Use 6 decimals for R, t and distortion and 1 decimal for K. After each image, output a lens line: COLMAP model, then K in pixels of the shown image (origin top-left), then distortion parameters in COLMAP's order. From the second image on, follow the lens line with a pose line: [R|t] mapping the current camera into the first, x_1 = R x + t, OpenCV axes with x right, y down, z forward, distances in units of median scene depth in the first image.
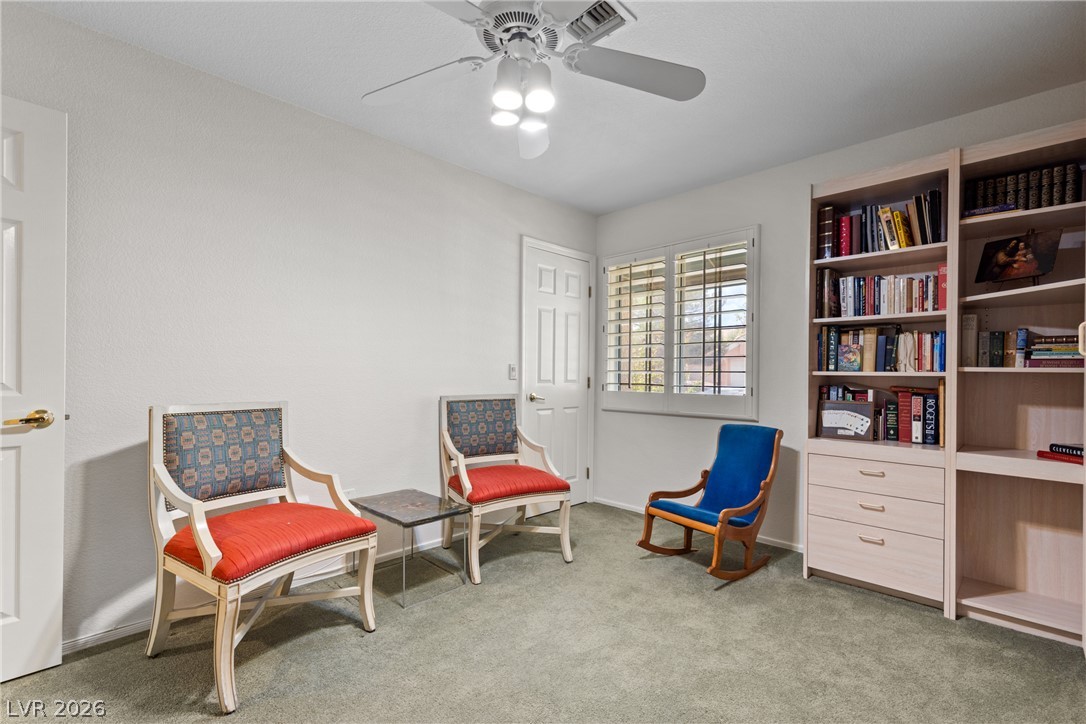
lens RADIAL K [[489.7, 0, 545.3], [0, 489.7, 371.0], [0, 0, 1]] dist [0.016028, -0.000968]
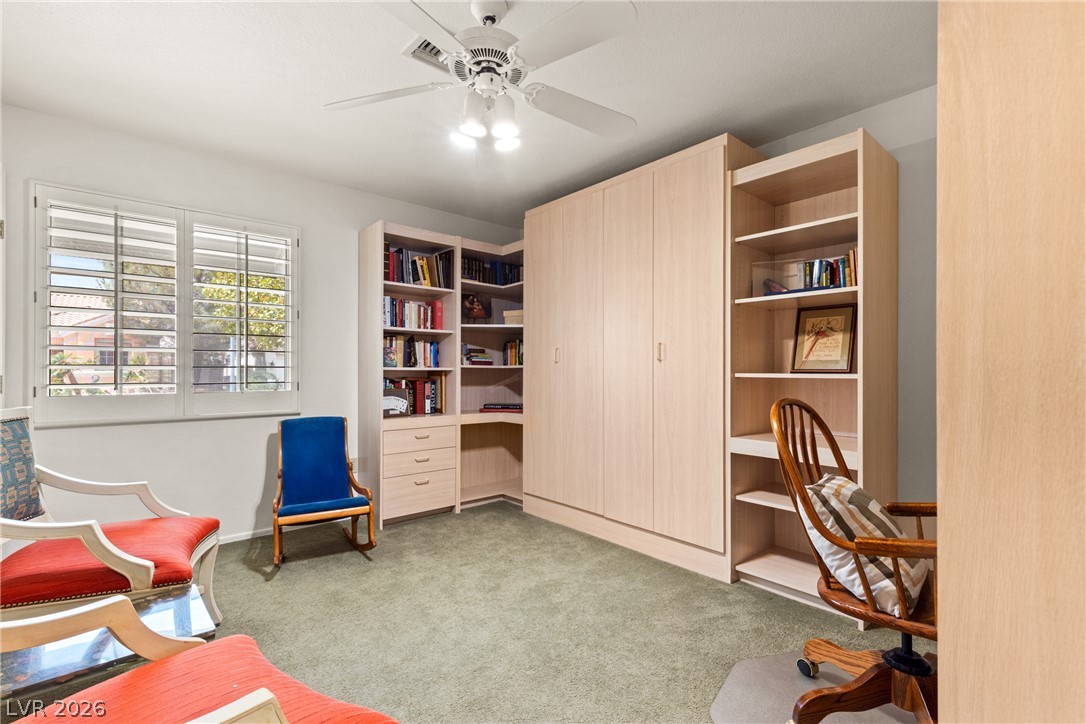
lens RADIAL K [[489.7, 0, 545.4], [0, 489.7, 364.9], [0, 0, 1]] dist [0.016028, -0.000968]
pose [[0.085207, 0.004598, 0.996353, -0.737756], [-0.006338, 0.999972, -0.004073, -0.002436], [-0.996343, -0.005968, 0.085234, 0.499345]]
